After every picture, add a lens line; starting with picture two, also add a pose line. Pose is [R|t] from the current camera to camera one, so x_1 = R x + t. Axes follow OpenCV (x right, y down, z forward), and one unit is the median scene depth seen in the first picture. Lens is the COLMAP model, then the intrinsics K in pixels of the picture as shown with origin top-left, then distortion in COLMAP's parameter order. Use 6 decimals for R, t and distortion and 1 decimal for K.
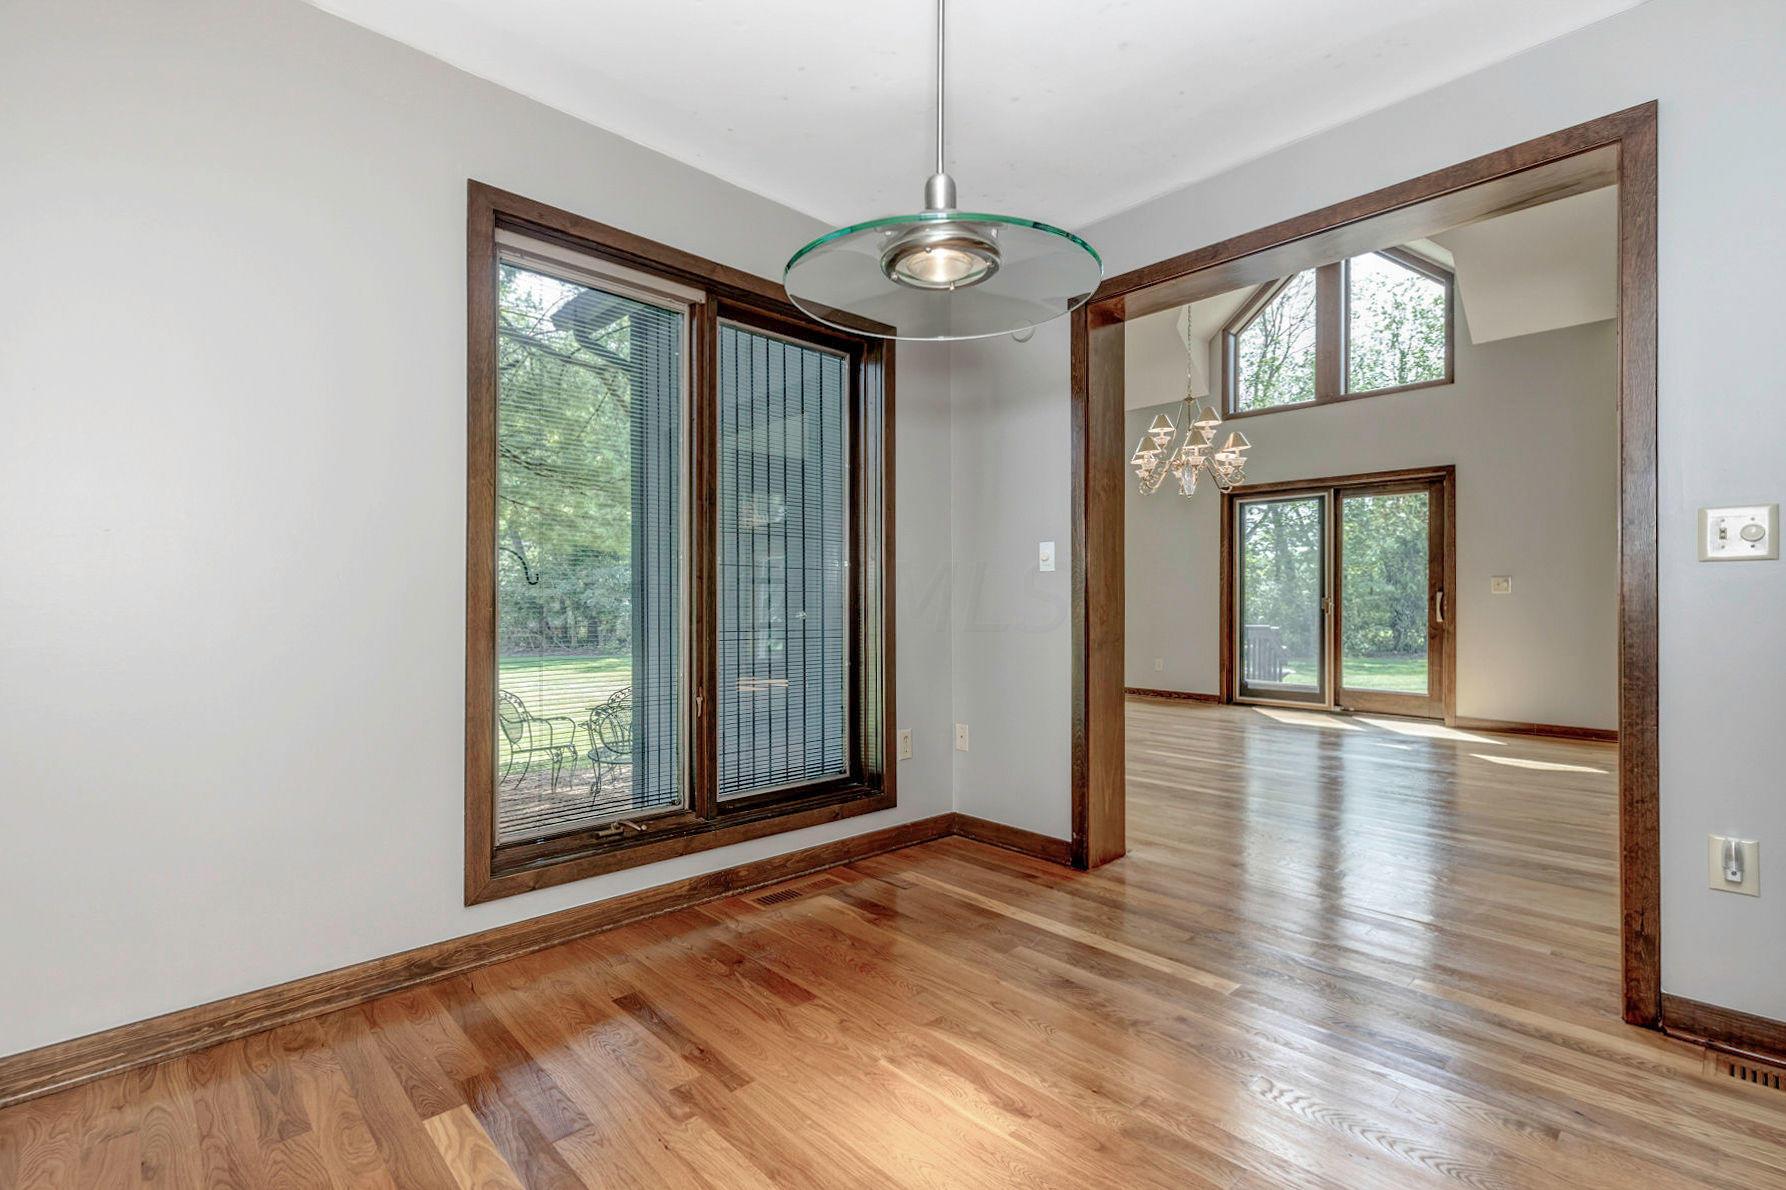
lens RADIAL K [[822.8, 0, 929.5], [0, 822.8, 597.2], [0, 0, 1]] dist [0.010208, -0.000019]
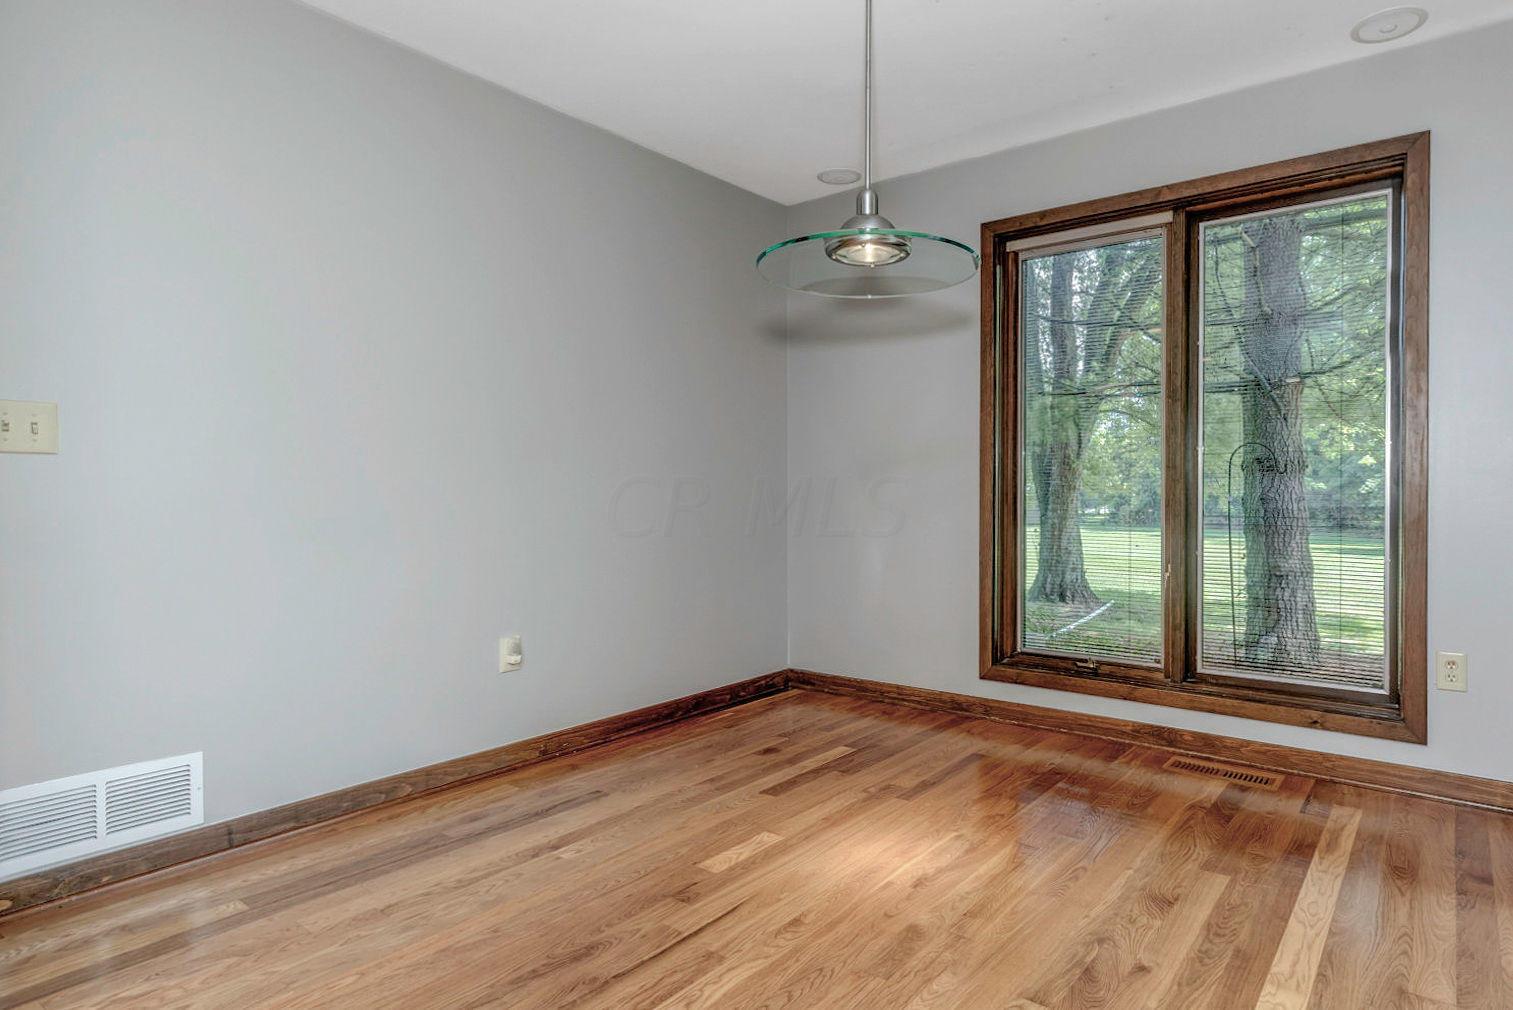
lens RADIAL K [[676.7, 0, 763.7], [0, 676.7, 498.2], [0, 0, 1]] dist [0.014837, -0.000220]
pose [[0.196700, 0.008070, -0.980431, 0.681293], [0.008192, 0.999918, 0.009873, 0.006312], [0.980429, -0.009974, 0.196618, 0.347692]]
